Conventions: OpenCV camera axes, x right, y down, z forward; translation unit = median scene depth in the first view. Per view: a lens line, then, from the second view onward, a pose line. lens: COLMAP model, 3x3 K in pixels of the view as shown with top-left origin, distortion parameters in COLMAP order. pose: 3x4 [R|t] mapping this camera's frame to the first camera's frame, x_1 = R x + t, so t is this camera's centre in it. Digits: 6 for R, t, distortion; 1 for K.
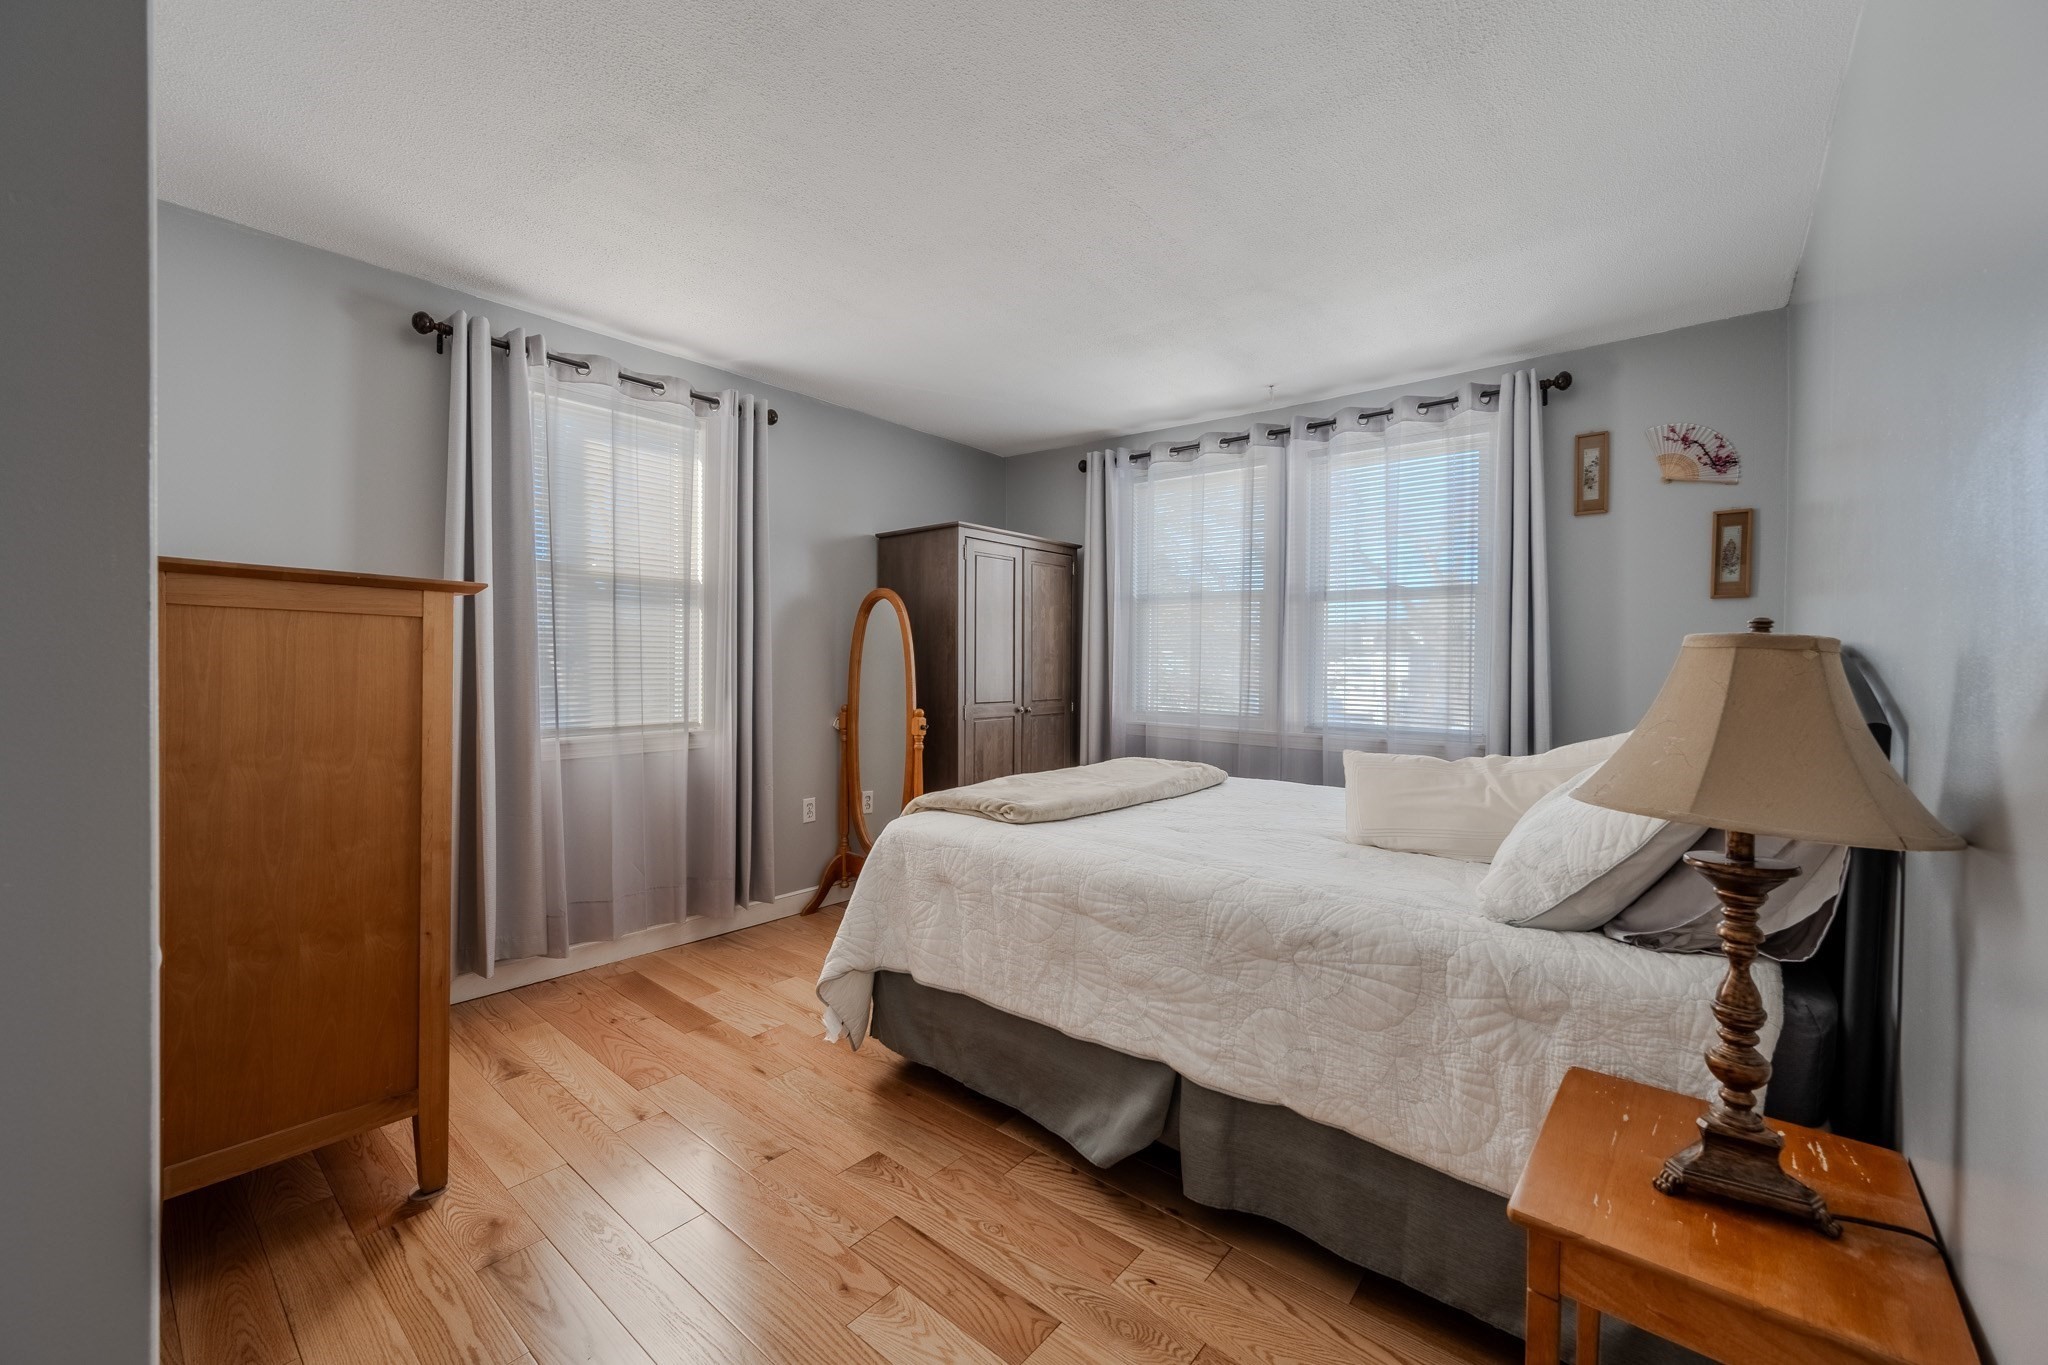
lens RADIAL K [[807.2, 0, 1024.0], [0, 807.2, 682.5], [0, 0, 1]] dist [-0.001643, 0.000385]
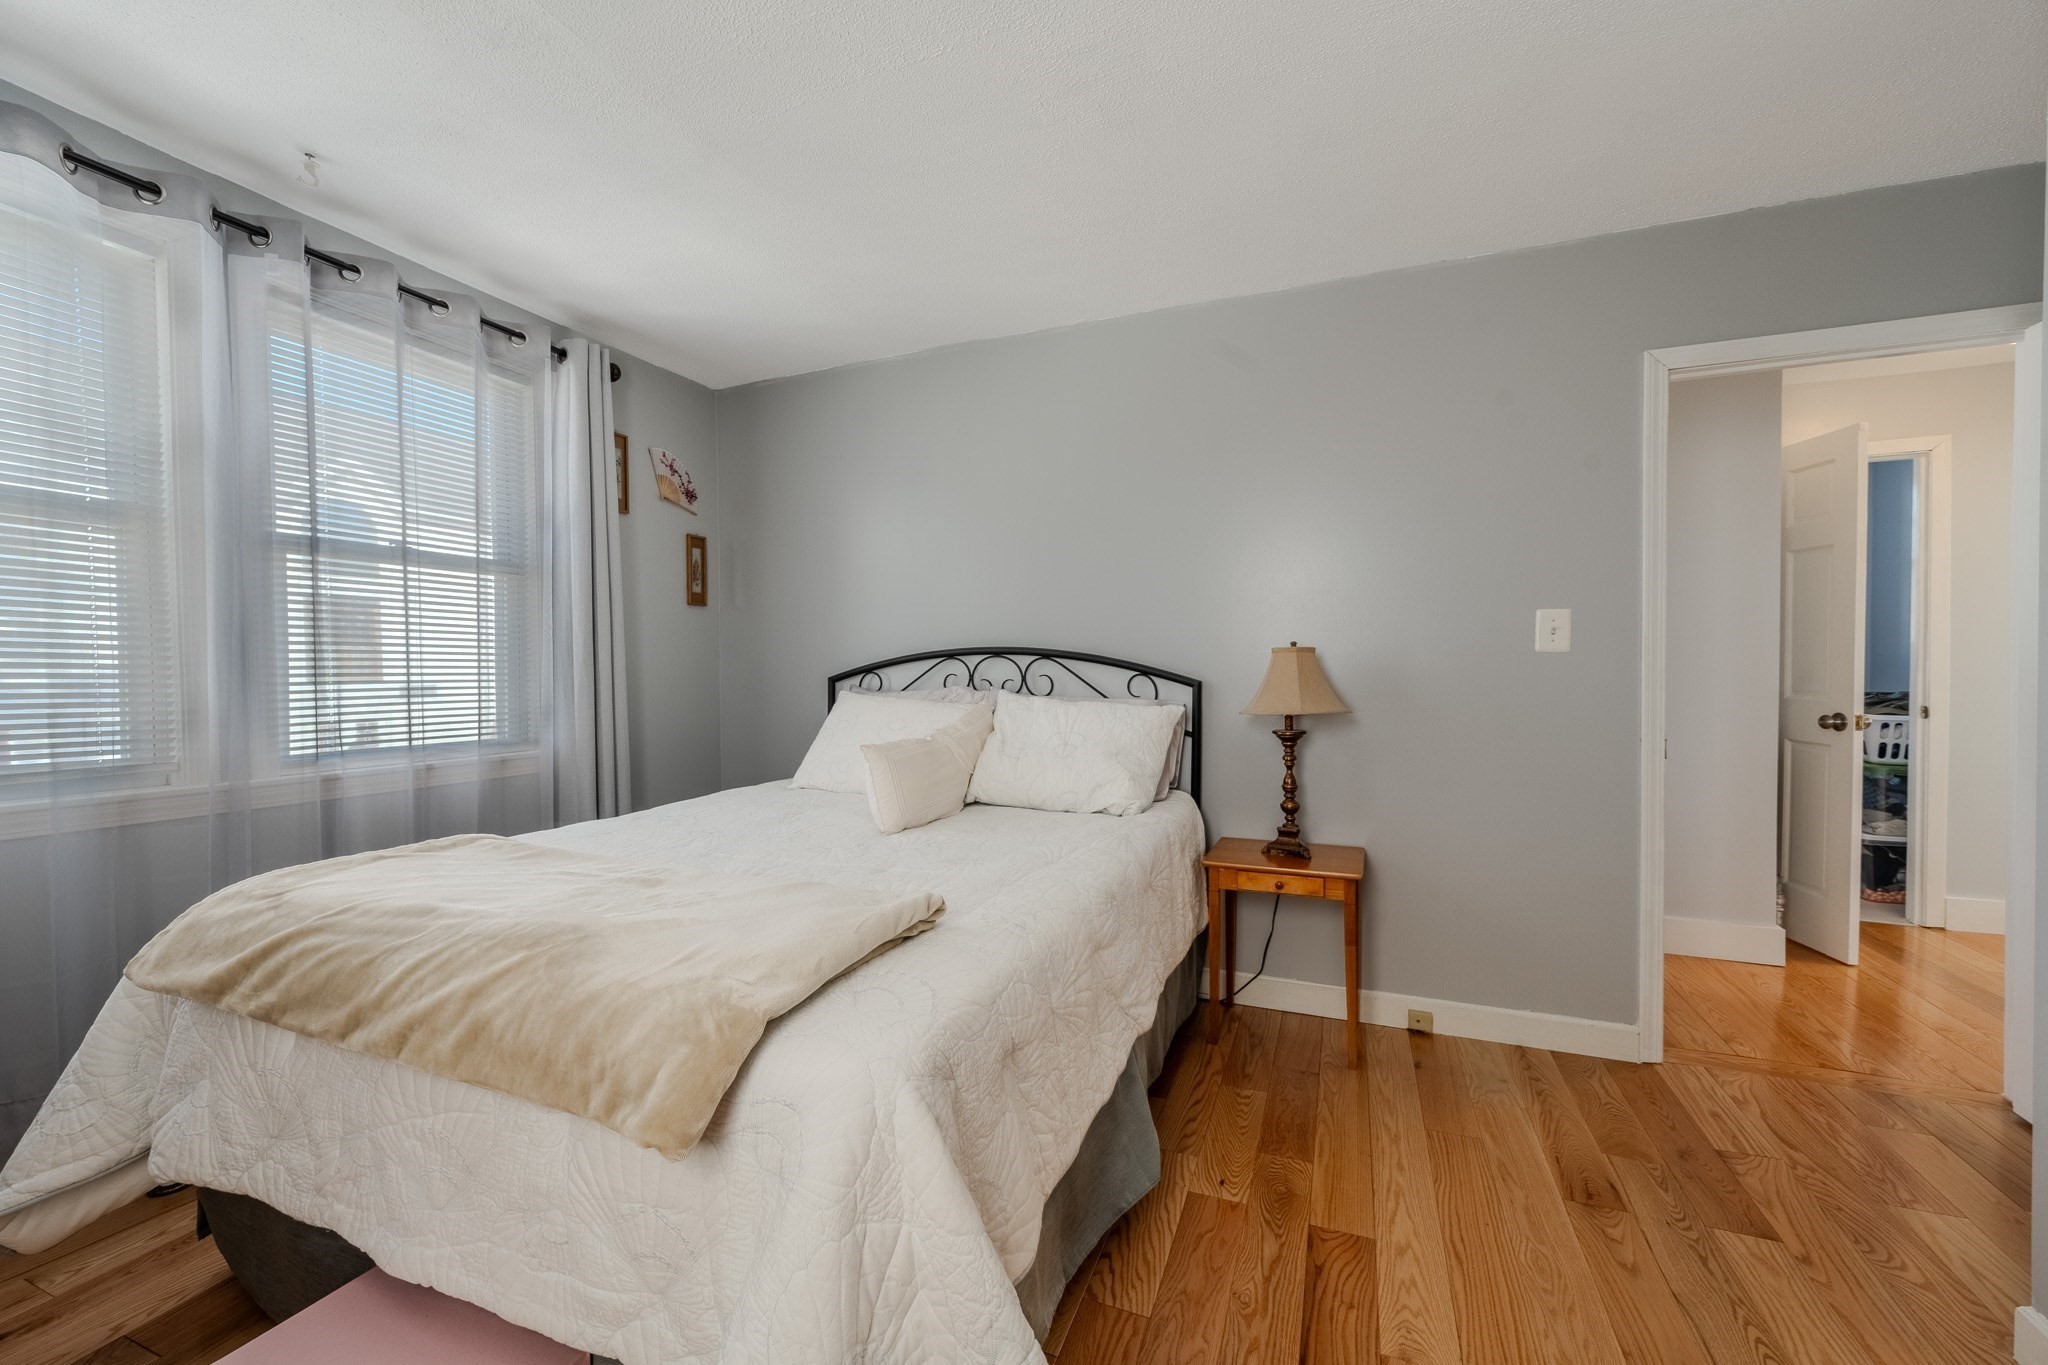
lens RADIAL K [[807.2, 0, 1024.0], [0, 807.2, 682.5], [0, 0, 1]] dist [-0.001643, 0.000385]
pose [[-0.301136, -0.027508, 0.953184, -0.478422], [0.022239, 0.999109, 0.035859, -0.018520], [-0.953322, 0.031996, -0.300256, 0.897137]]
